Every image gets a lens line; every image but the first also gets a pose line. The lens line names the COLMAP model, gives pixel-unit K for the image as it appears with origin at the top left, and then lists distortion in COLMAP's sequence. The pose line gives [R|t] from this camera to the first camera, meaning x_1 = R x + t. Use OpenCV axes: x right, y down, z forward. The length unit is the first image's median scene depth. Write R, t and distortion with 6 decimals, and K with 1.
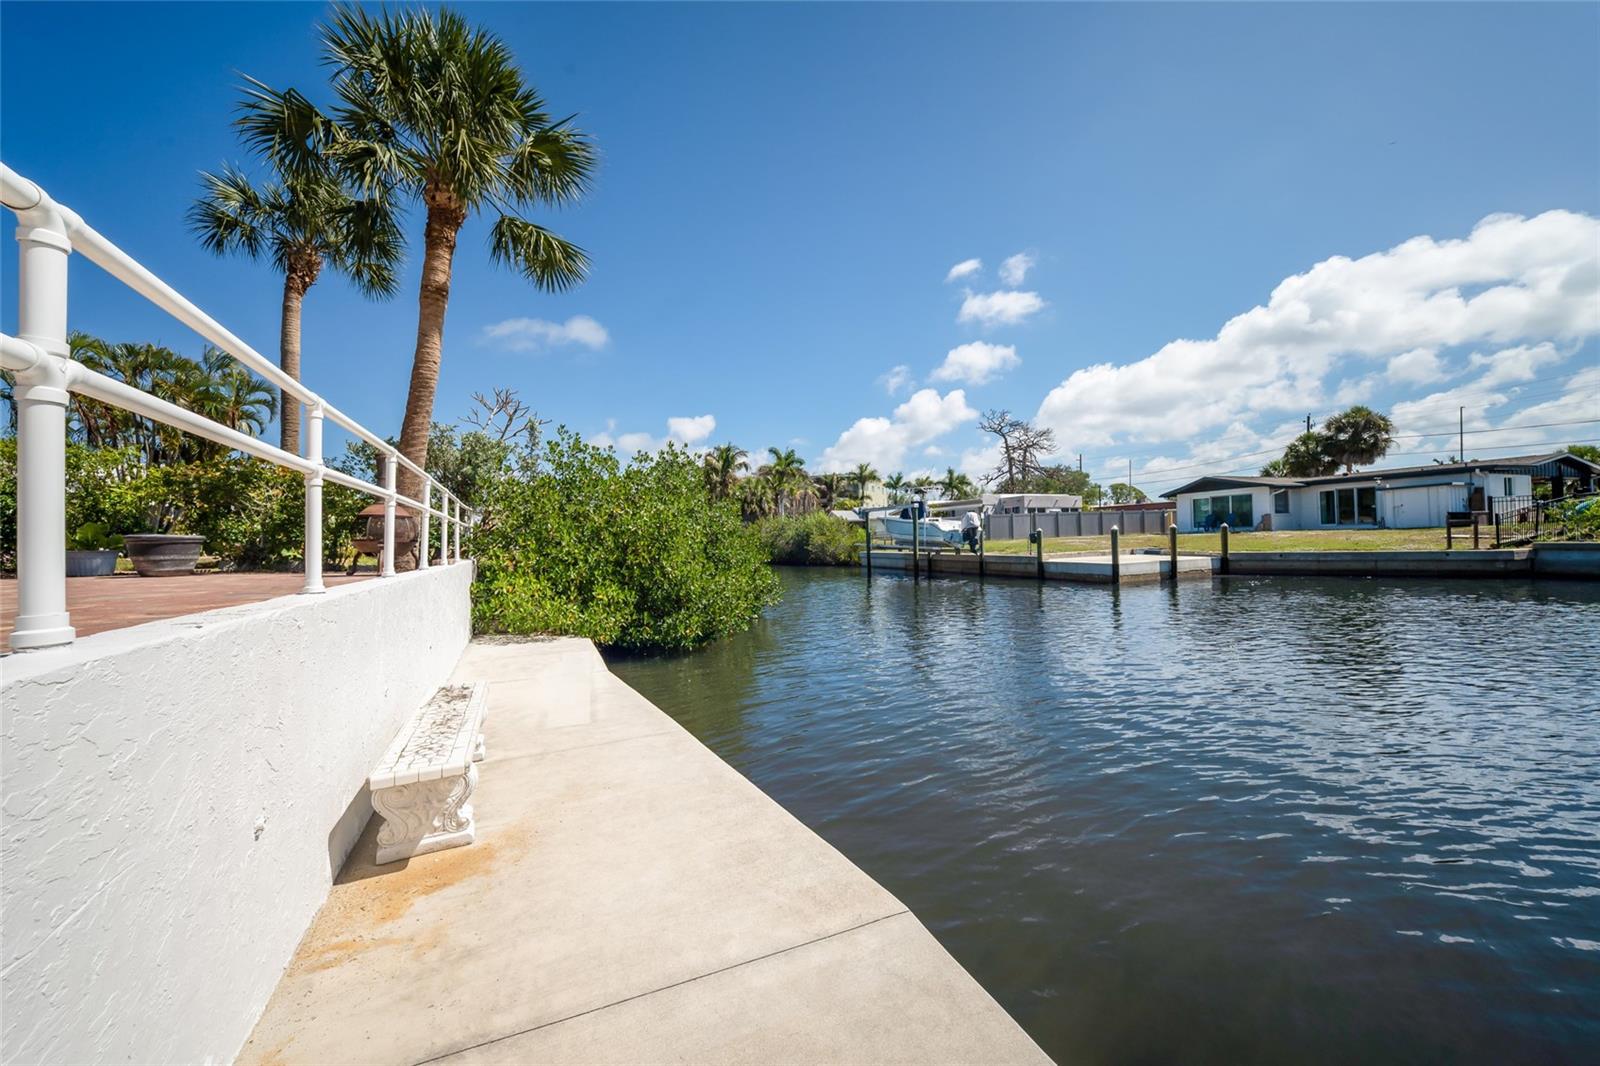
lens RADIAL K [[565.1, 0, 804.8], [0, 565.1, 533.4], [0, 0, 1]] dist [-0.009896, -0.000297]
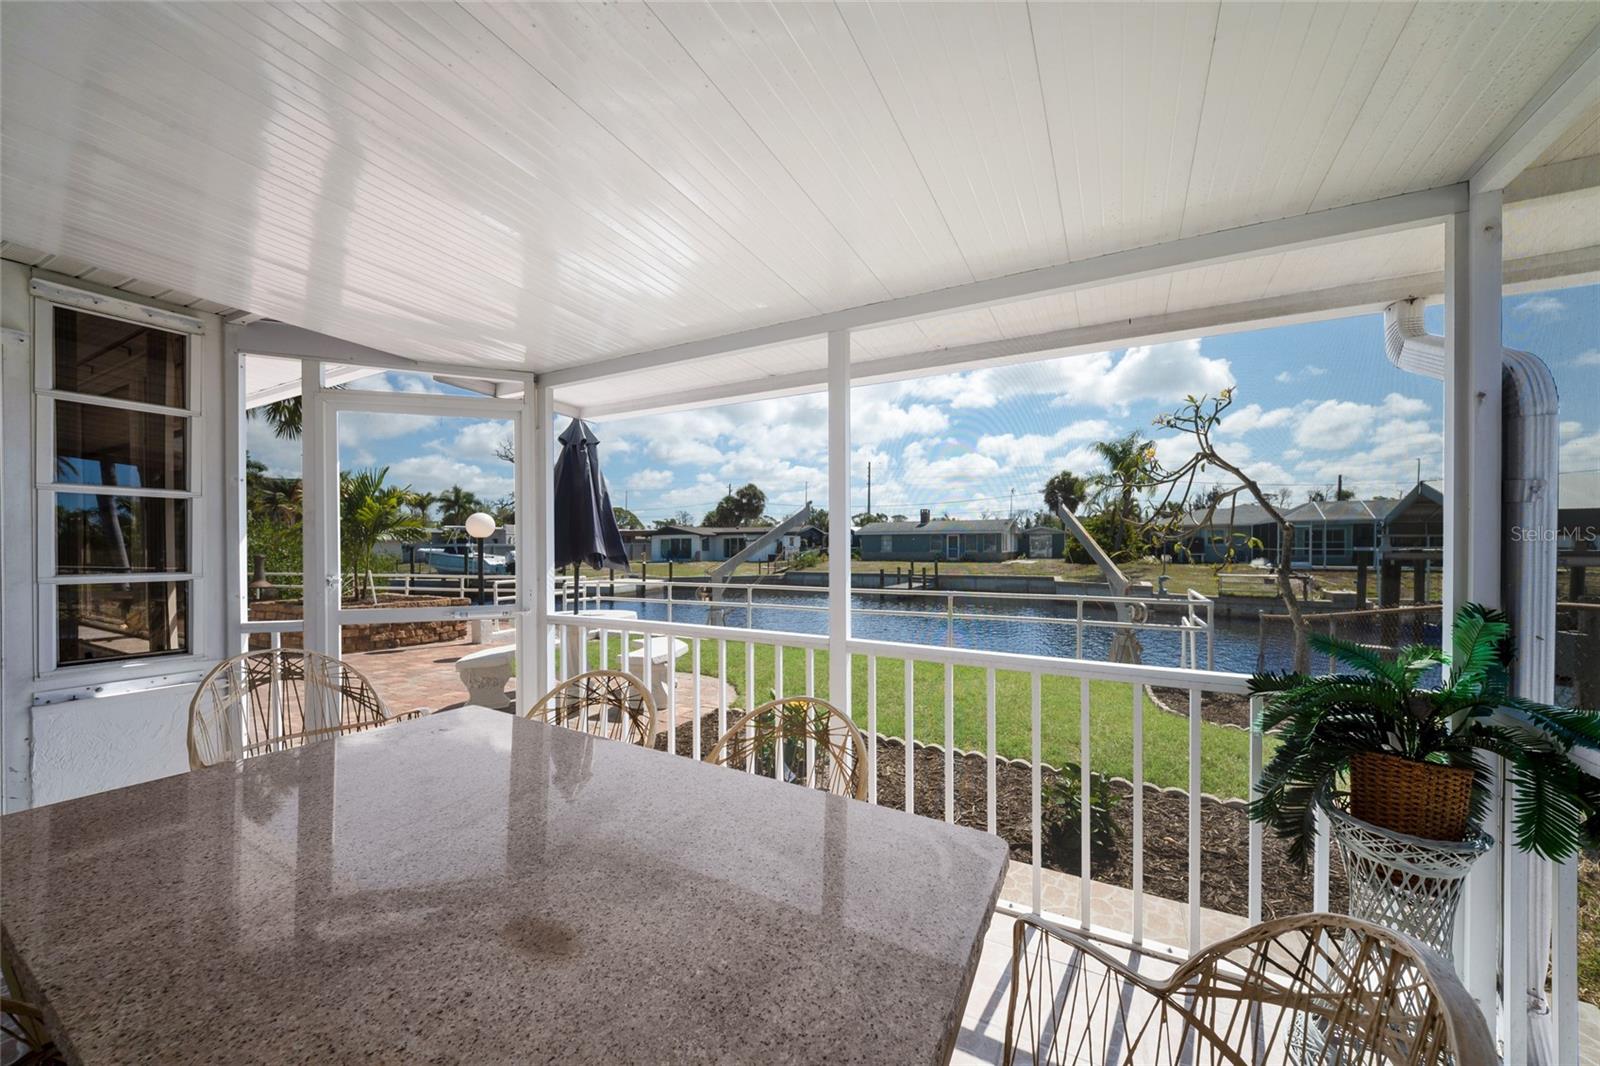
lens RADIAL K [[565.1, 0, 818.9], [0, 565.1, 552.9], [0, 0, 1]] dist [-0.009896, -0.000297]
pose [[0.658930, 0.010058, 0.752137, -0.178656], [-0.018689, 0.999821, 0.003002, -0.037750], [-0.751972, -0.016035, 0.659000, -0.334902]]
